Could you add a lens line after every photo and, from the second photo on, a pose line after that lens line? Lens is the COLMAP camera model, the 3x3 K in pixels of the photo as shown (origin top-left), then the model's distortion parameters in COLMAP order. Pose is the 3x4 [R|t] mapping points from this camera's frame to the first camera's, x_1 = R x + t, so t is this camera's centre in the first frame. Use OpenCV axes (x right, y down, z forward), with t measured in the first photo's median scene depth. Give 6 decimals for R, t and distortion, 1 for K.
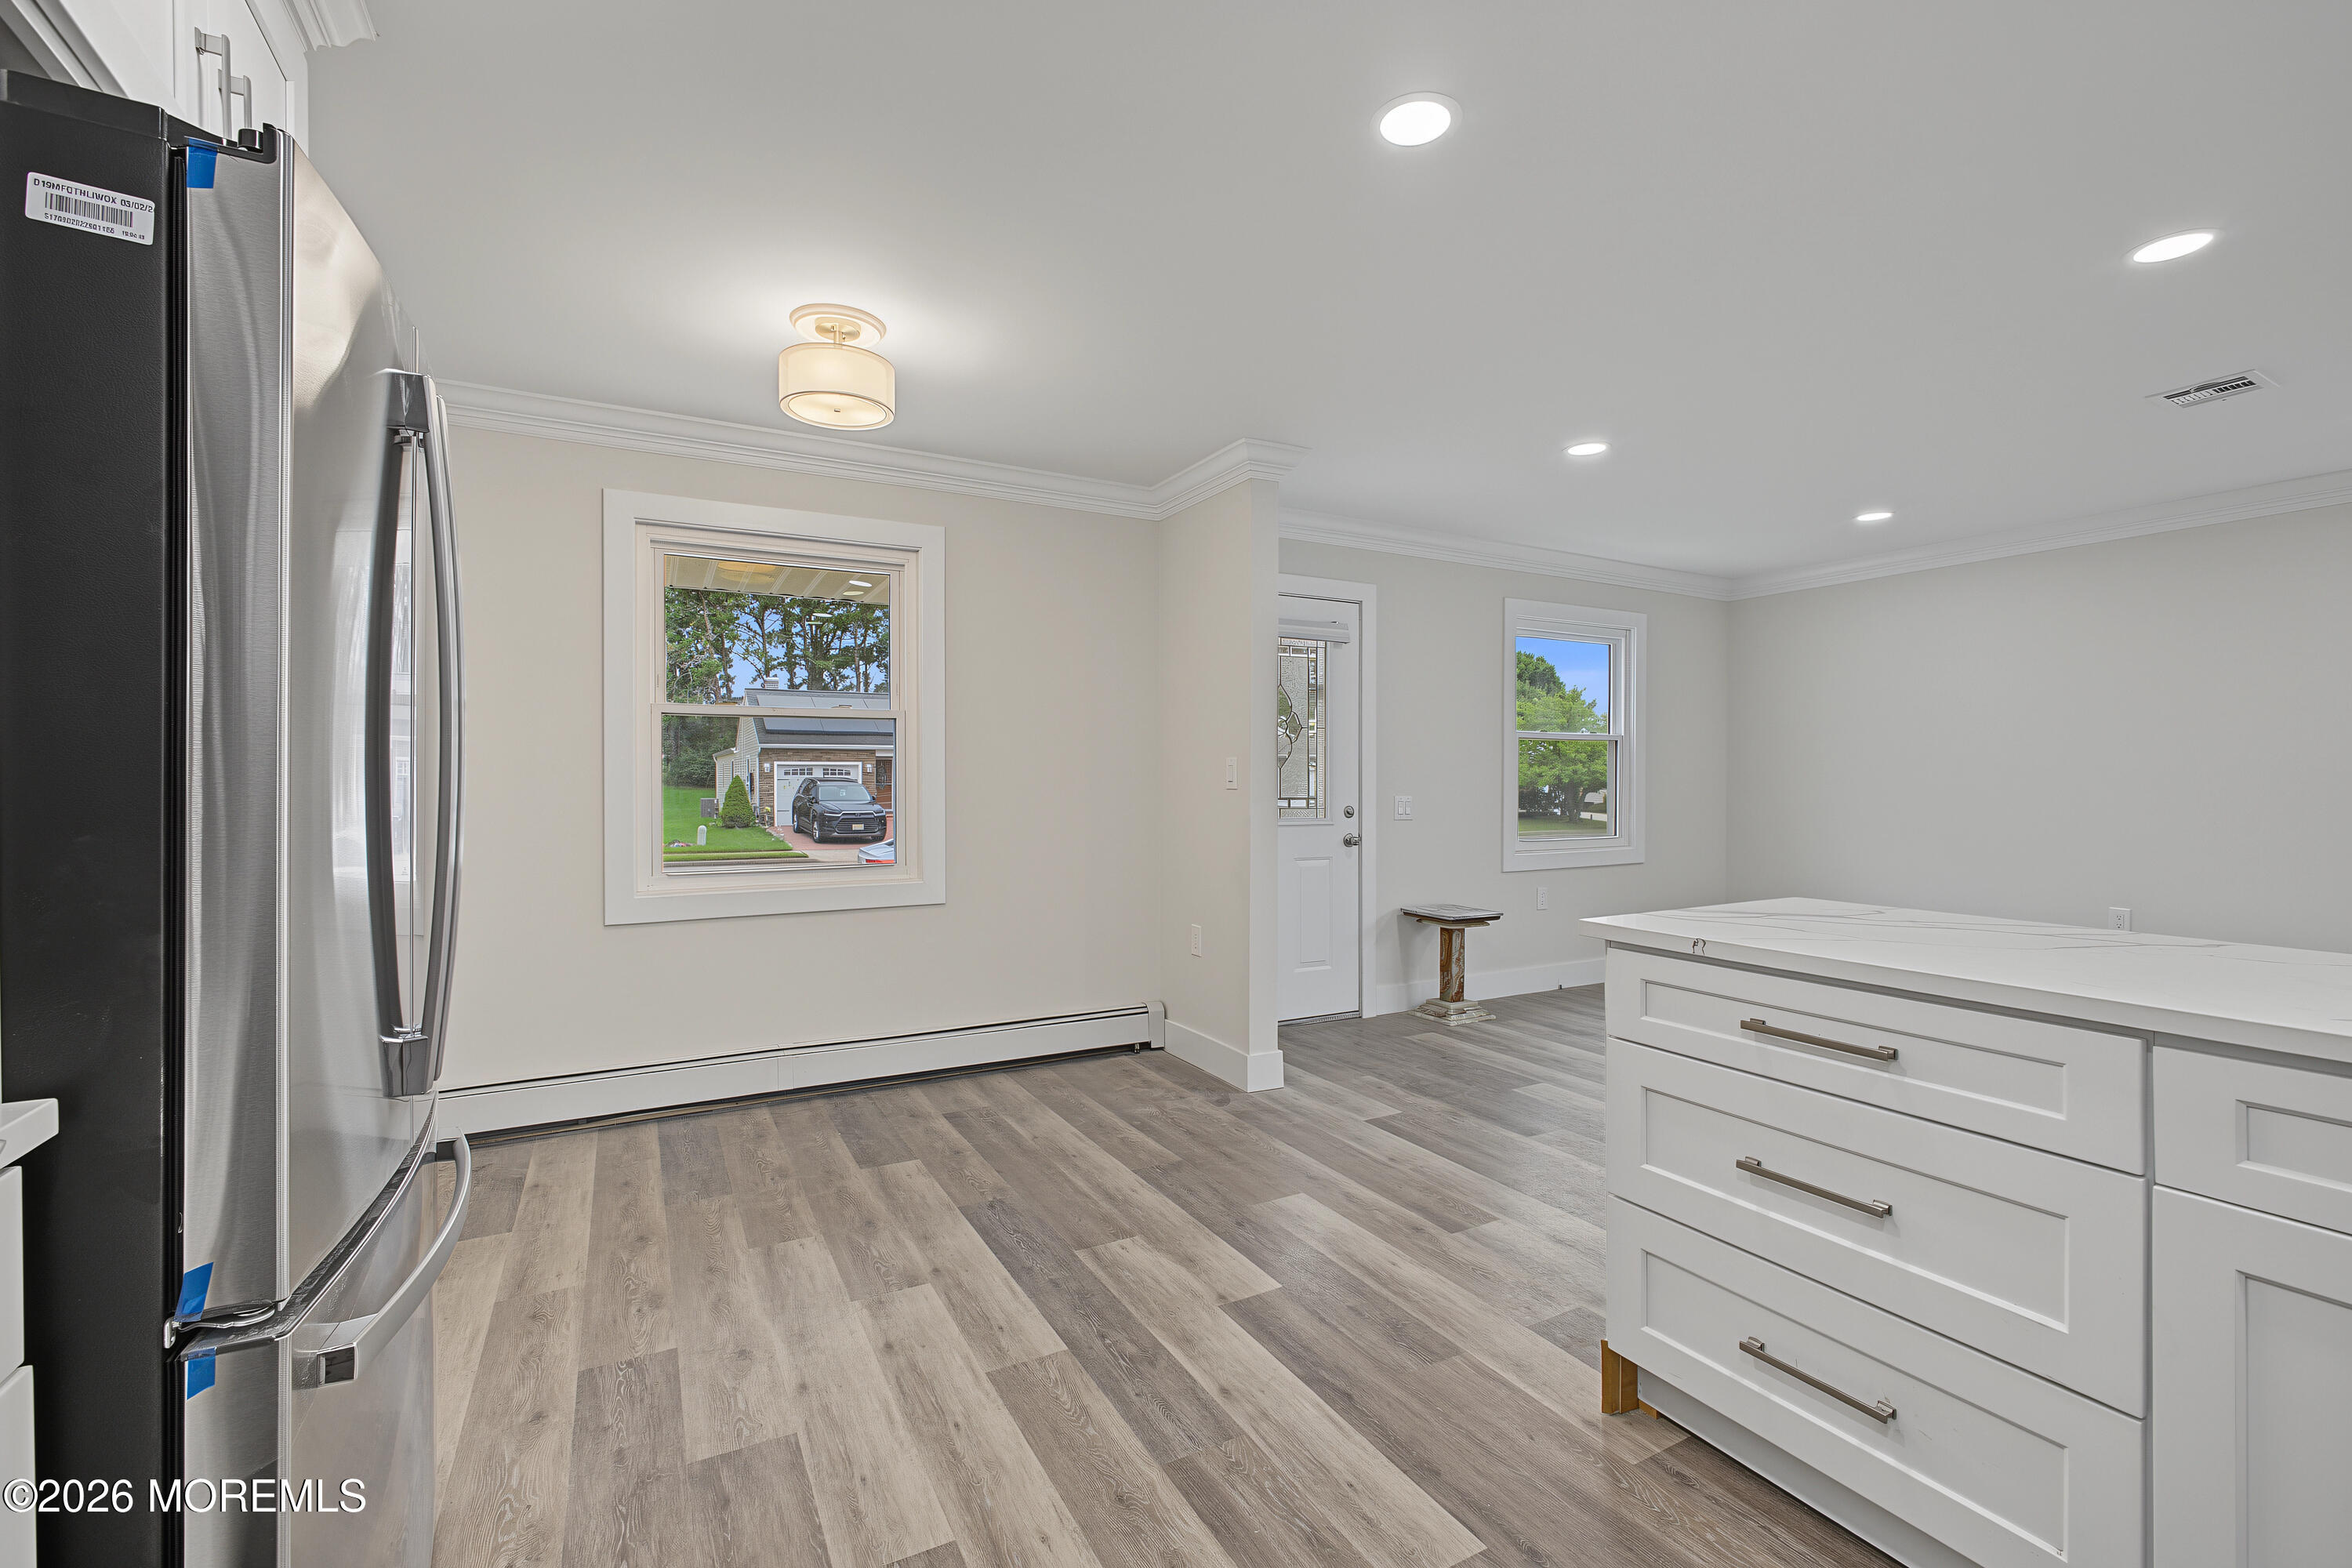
lens RADIAL K [[1017.4, 0, 1159.6], [0, 1017.4, 779.0], [0, 0, 1]] dist [-0.002024, -0.000151]
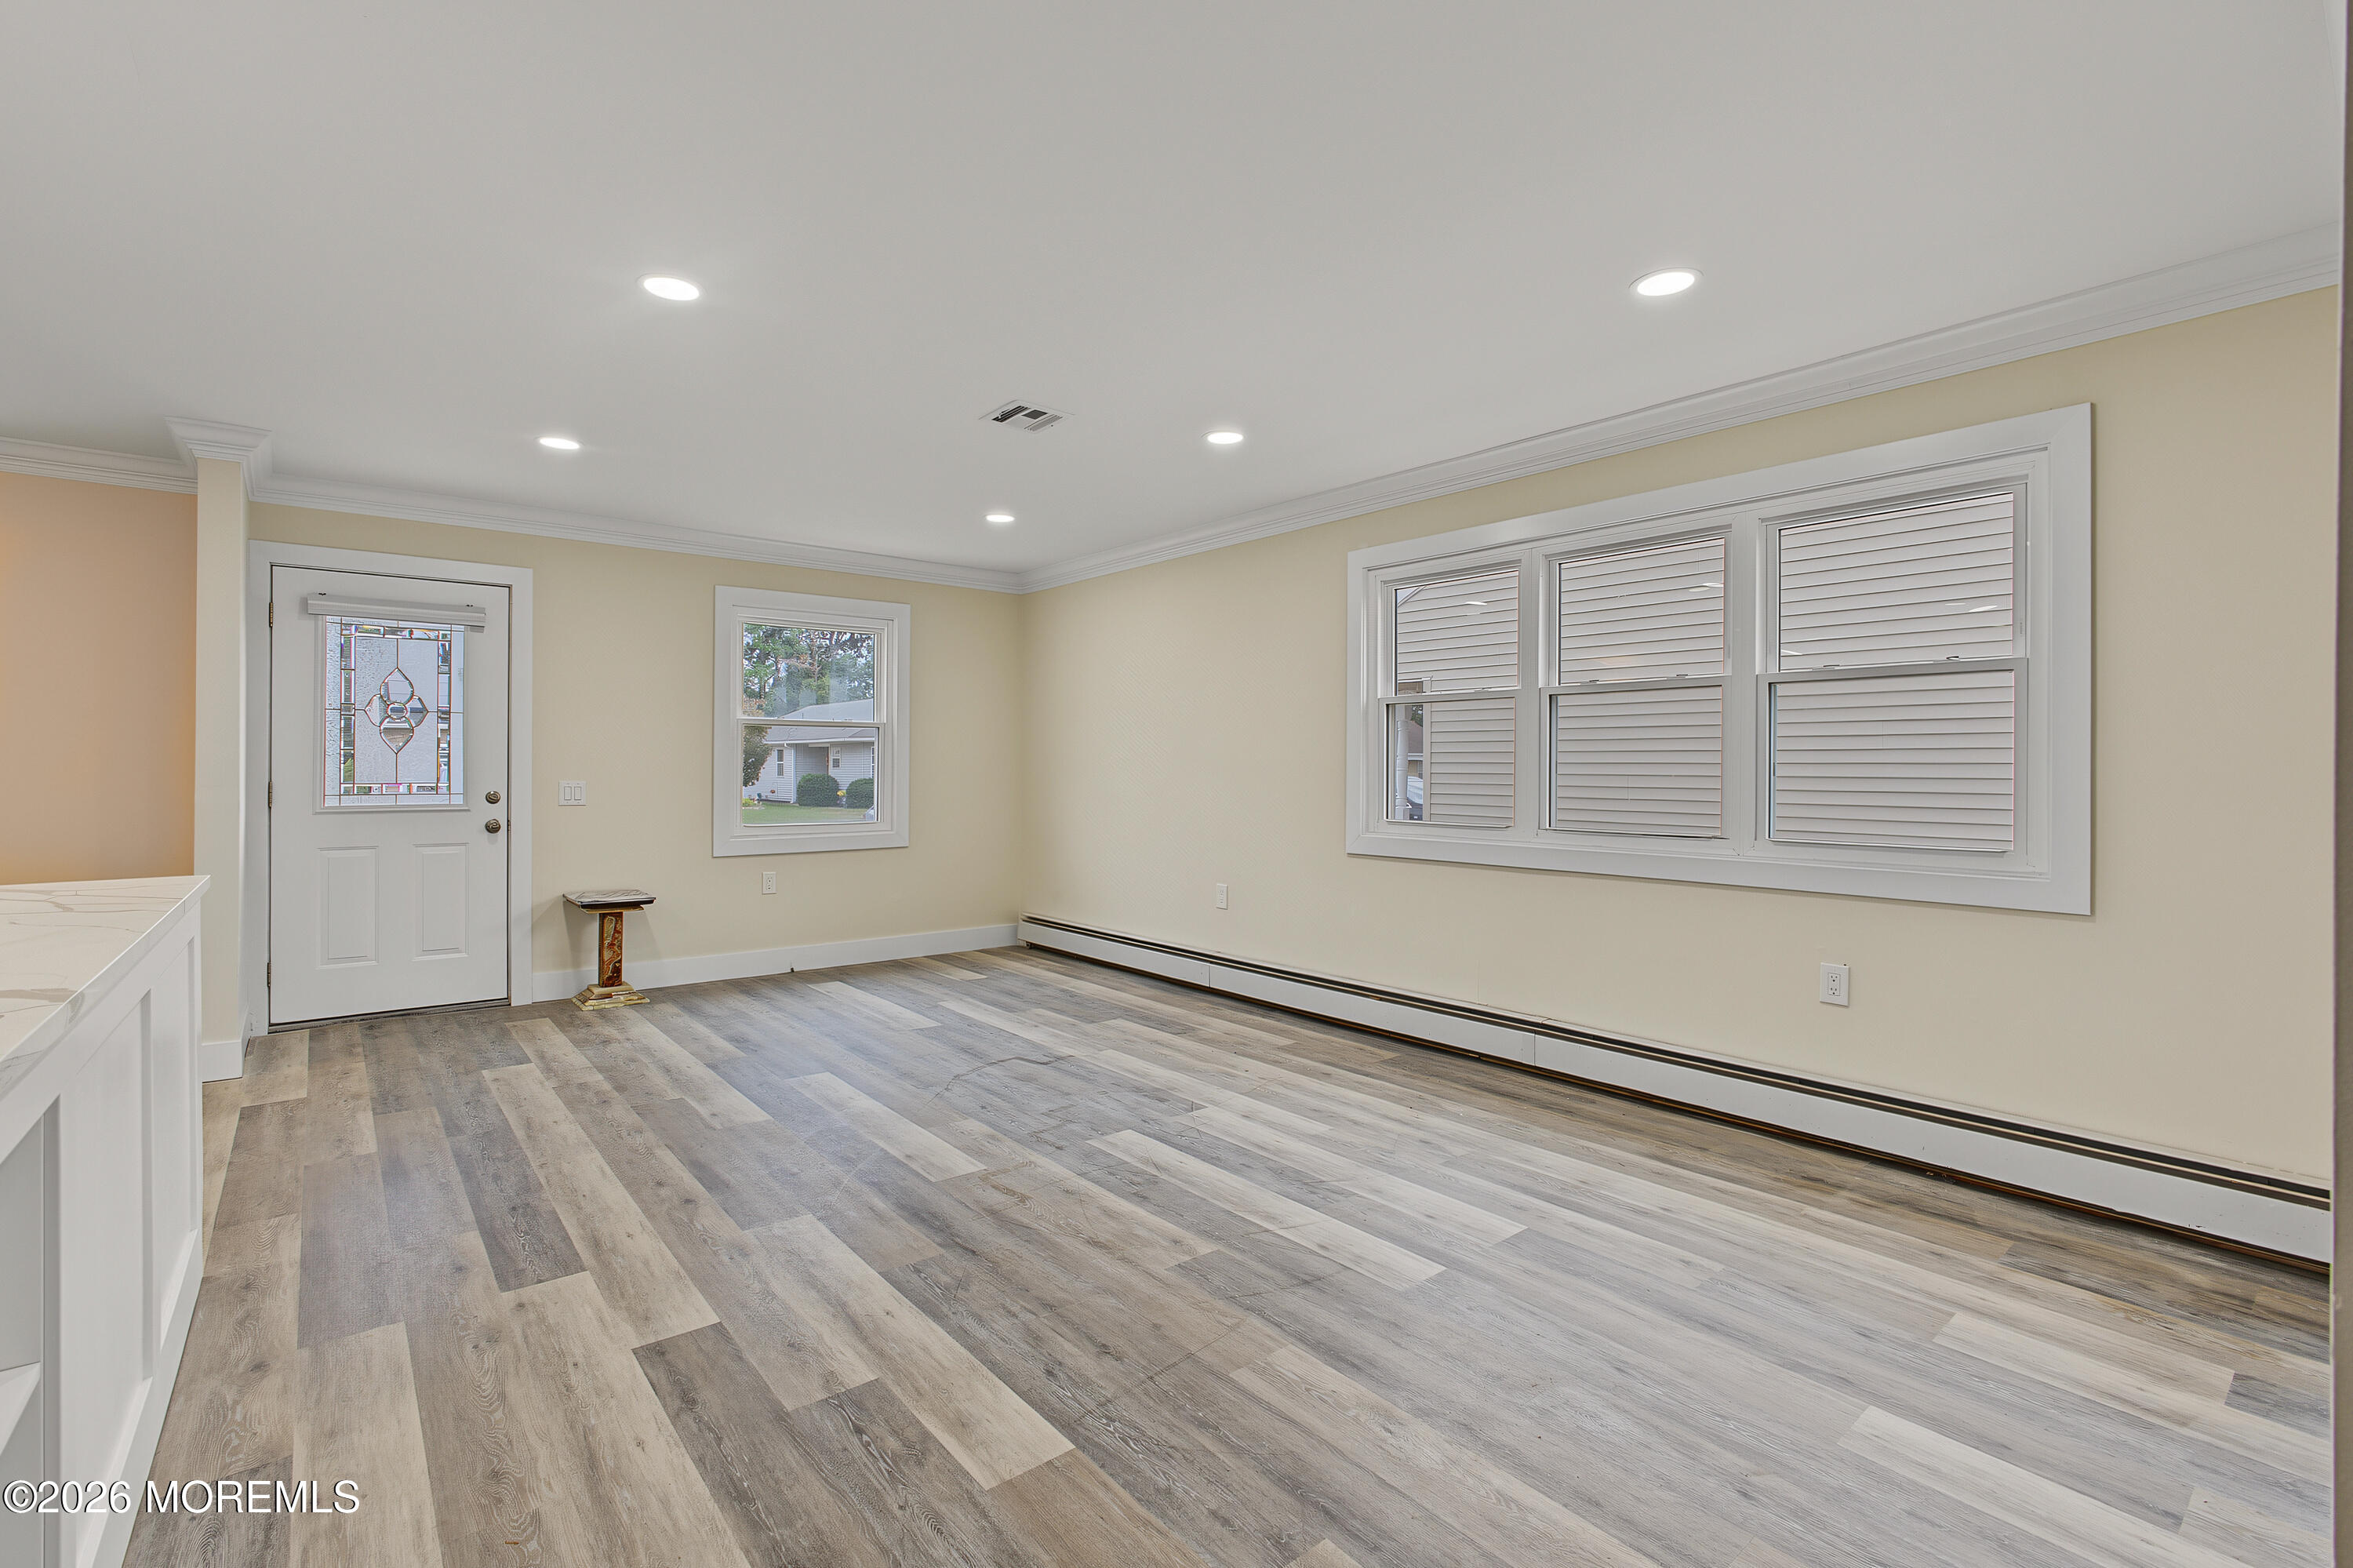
lens RADIAL K [[1059.4, 0, 1132.8], [0, 1059.4, 766.2], [0, 0, 1]] dist [-0.002221, 0.000134]
pose [[0.985381, 0.003322, 0.170335, 1.058609], [-0.004062, 0.999984, 0.003998, -0.009724], [-0.170319, -0.004631, 0.985378, -0.206415]]
